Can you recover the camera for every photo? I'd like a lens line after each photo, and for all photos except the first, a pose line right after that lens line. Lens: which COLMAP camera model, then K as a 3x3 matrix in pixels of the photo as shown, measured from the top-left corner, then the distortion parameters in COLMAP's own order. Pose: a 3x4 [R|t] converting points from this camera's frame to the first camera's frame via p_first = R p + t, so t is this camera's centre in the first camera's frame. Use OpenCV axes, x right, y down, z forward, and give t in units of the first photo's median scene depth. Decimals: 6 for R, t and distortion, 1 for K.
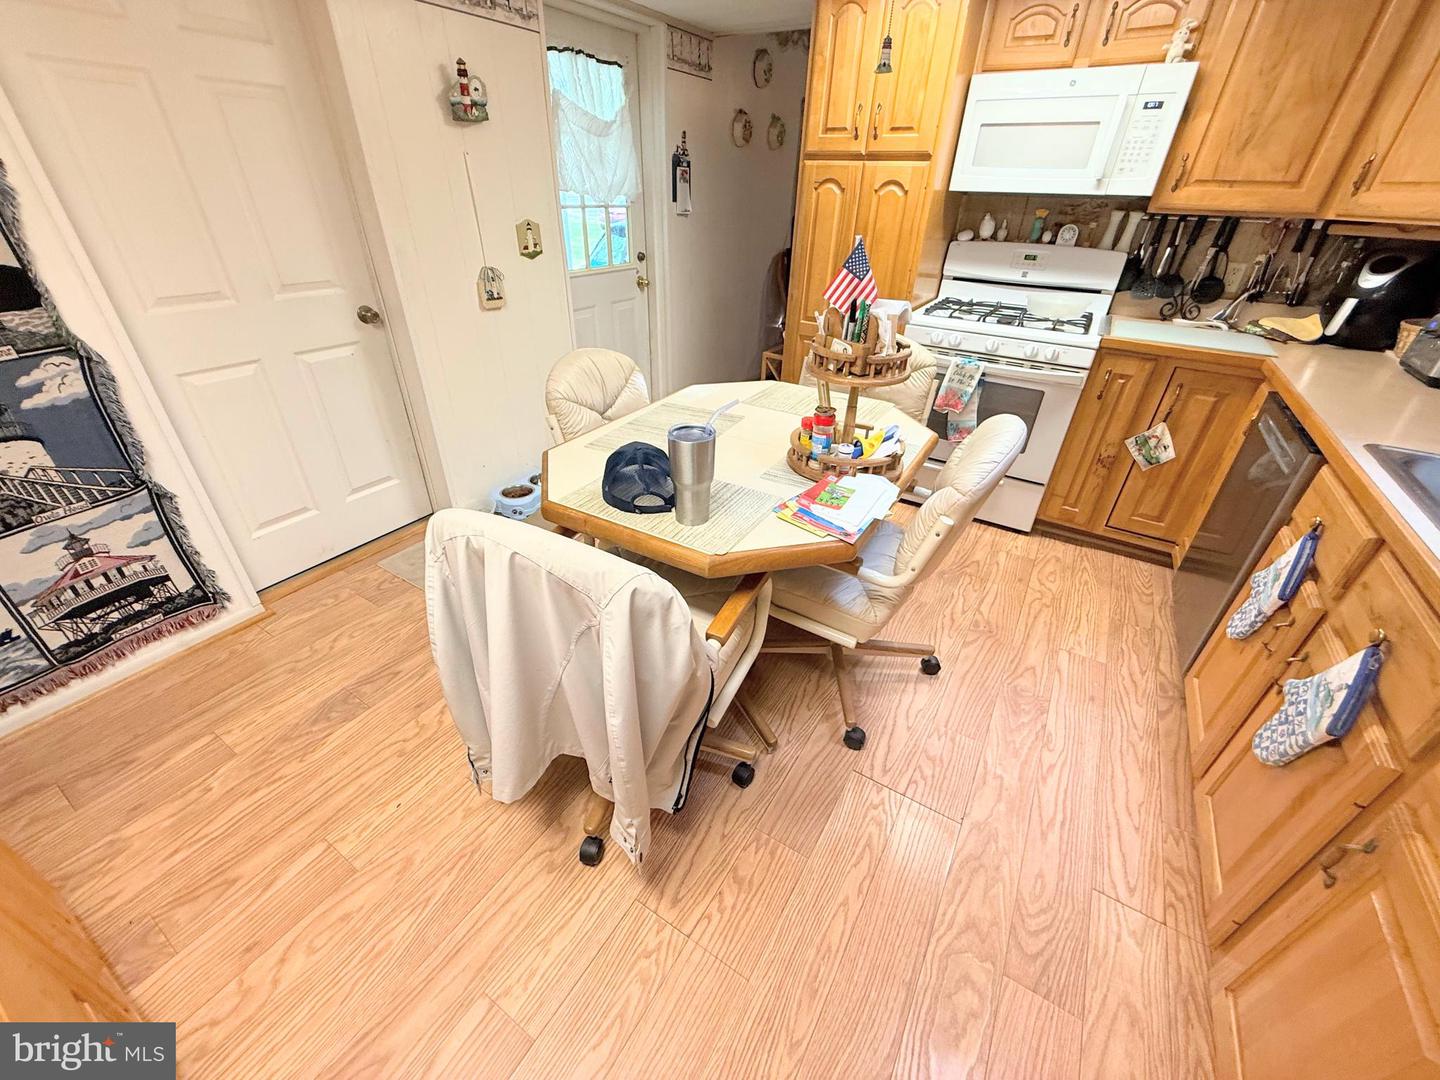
lens RADIAL K [[563.7, 0, 719.0], [0, 563.7, 549.0], [0, 0, 1]] dist [-0.002619, -0.000987]
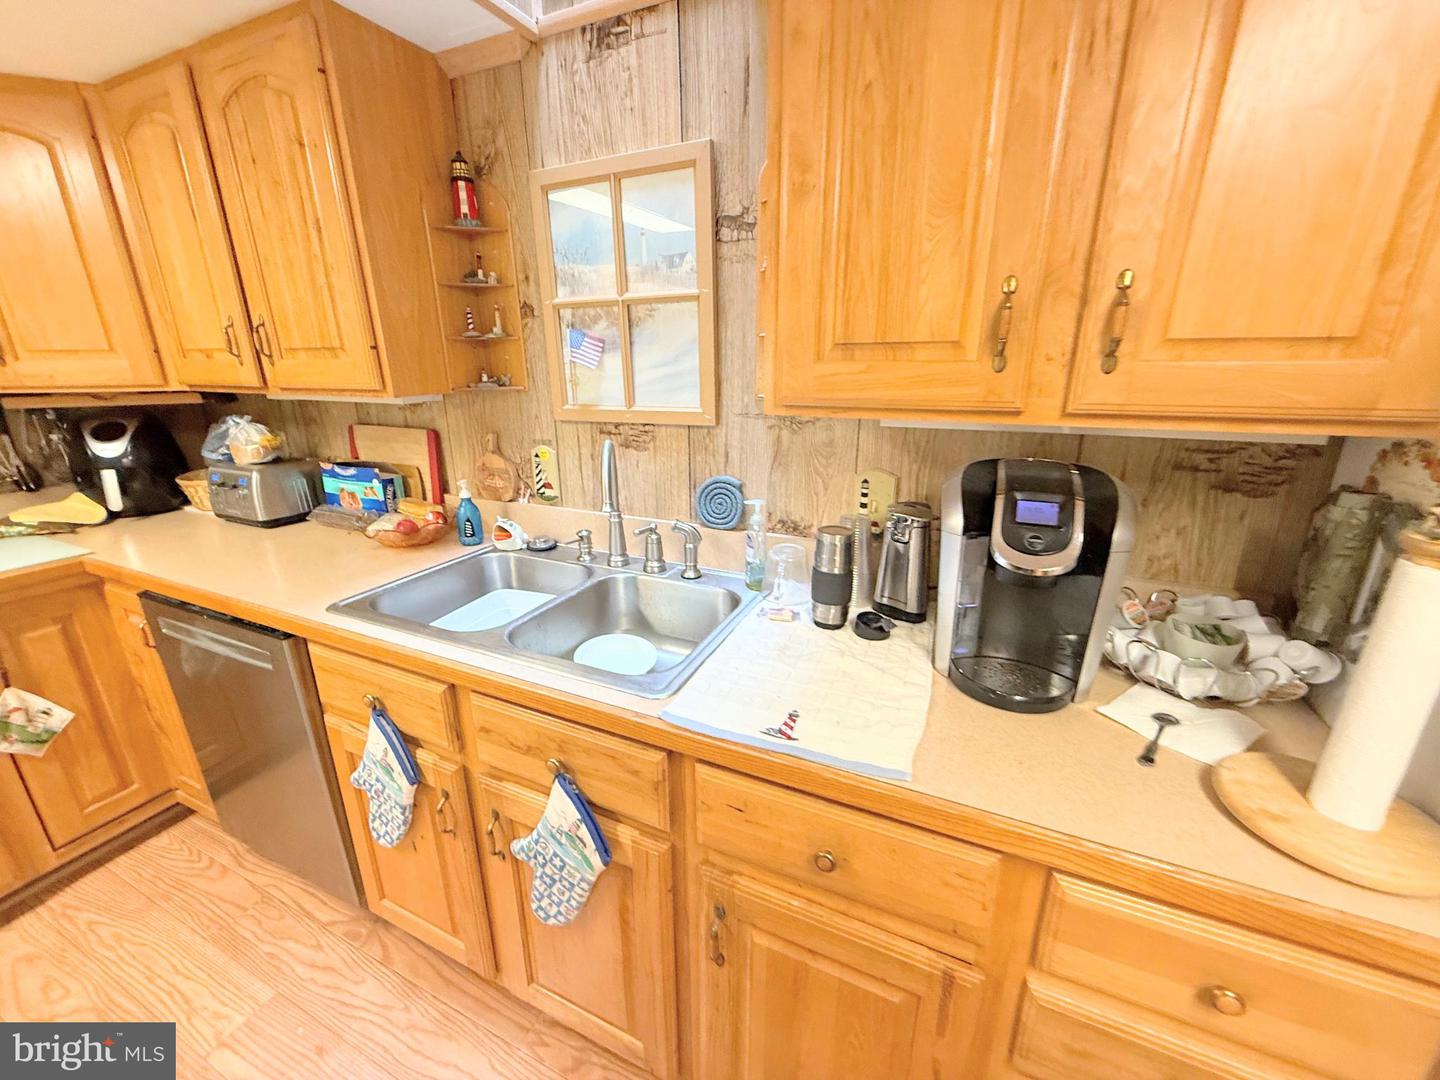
lens RADIAL K [[563.7, 0, 724.9], [0, 563.7, 537.9], [0, 0, 1]] dist [-0.002619, -0.000987]
pose [[-0.136661, -0.309931, 0.940886, 0.165868], [0.539821, 0.773086, 0.333064, -0.153469], [-0.830612, 0.553427, 0.061657, 0.232384]]
